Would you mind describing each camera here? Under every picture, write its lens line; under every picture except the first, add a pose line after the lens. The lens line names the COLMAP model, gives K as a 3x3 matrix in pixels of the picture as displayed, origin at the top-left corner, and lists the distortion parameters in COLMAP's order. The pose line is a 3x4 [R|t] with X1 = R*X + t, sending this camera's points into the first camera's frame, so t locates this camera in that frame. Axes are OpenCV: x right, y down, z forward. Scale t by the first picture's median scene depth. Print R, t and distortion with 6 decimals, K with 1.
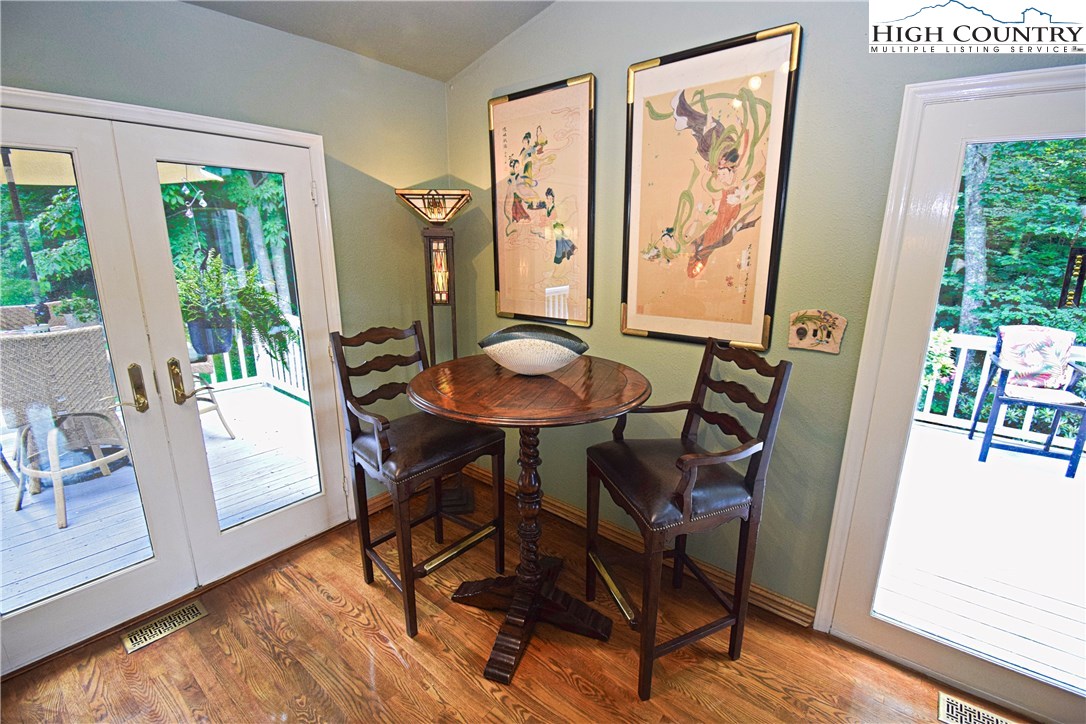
lens RADIAL K [[477.3, 0, 545.9], [0, 477.3, 361.7], [0, 0, 1]] dist [0.011829, -0.020310]
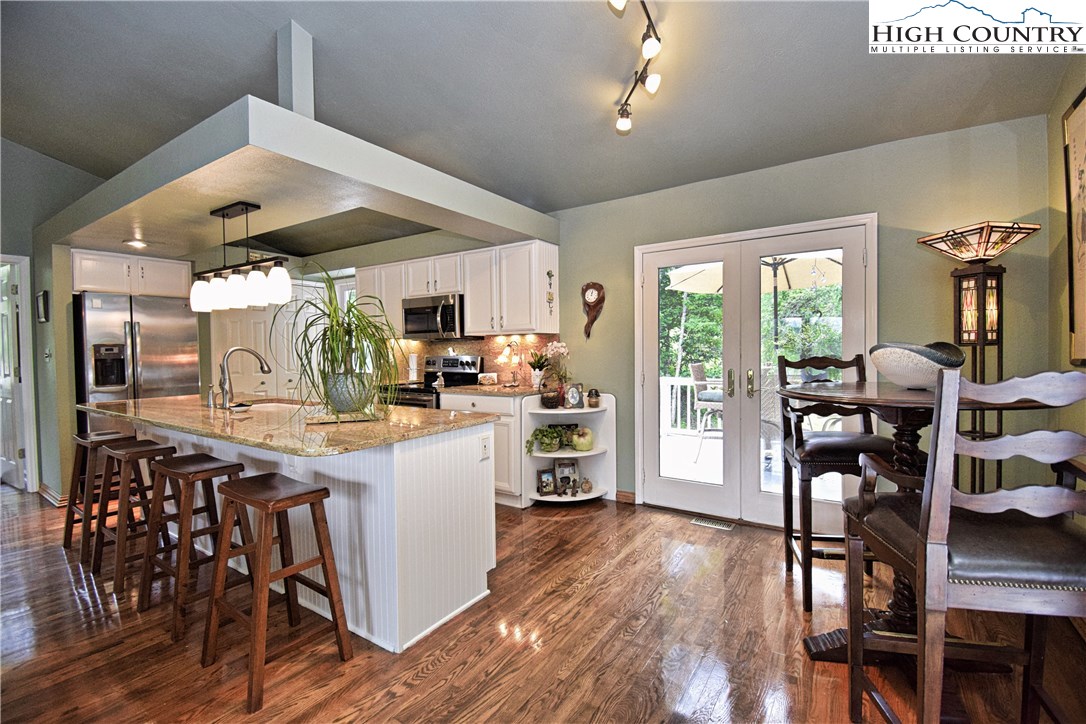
lens RADIAL K [[485.9, 0, 556.3], [0, 485.9, 362.4], [0, 0, 1]] dist [0.021851, -0.026388]
pose [[0.105322, 0.008989, -0.994398, 0.772201], [-0.224281, 0.974410, -0.014946, 0.133498], [0.968816, 0.224599, 0.104643, 0.135121]]
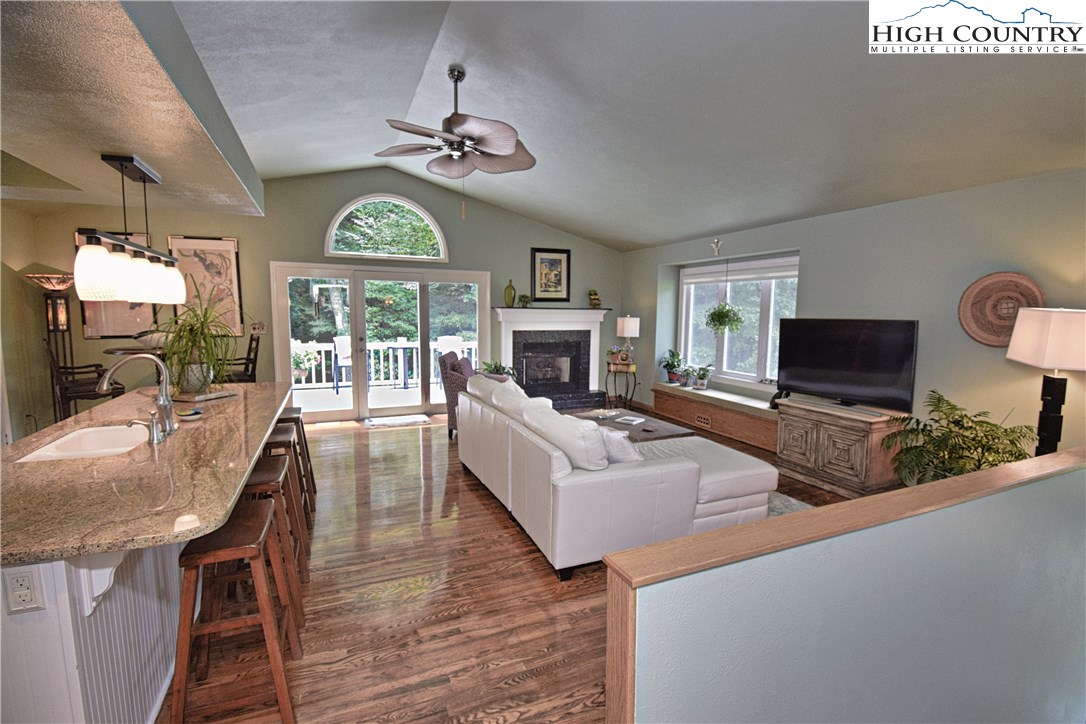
lens RADIAL K [[485.9, 0, 556.3], [0, 485.9, 362.4], [0, 0, 1]] dist [0.021851, -0.026388]
pose [[0.441927, -0.102233, 0.891206, -1.284806], [0.204936, 0.978717, 0.010649, 0.459760], [-0.873328, 0.177934, 0.453473, -1.883176]]
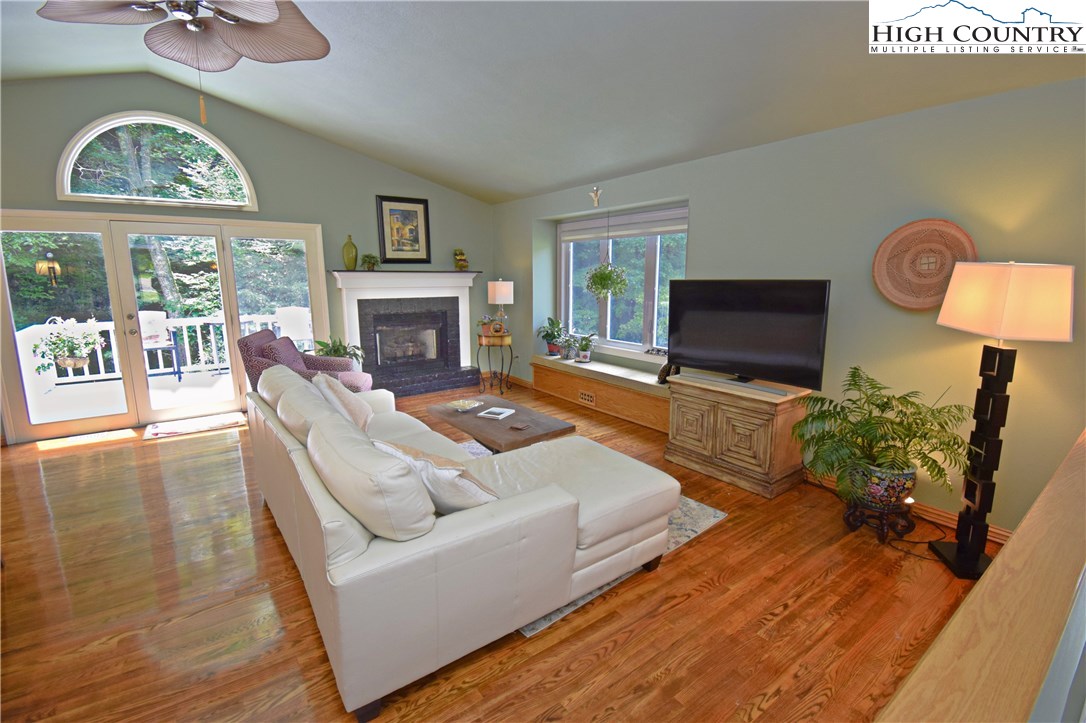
lens RADIAL K [[485.9, 0, 556.3], [0, 485.9, 361.9], [0, 0, 1]] dist [0.021851, -0.026388]
pose [[0.225691, -0.182651, 0.956923, -0.806220], [0.231245, 0.964237, 0.129508, 0.457462], [-0.946356, 0.192055, 0.259857, -1.819494]]
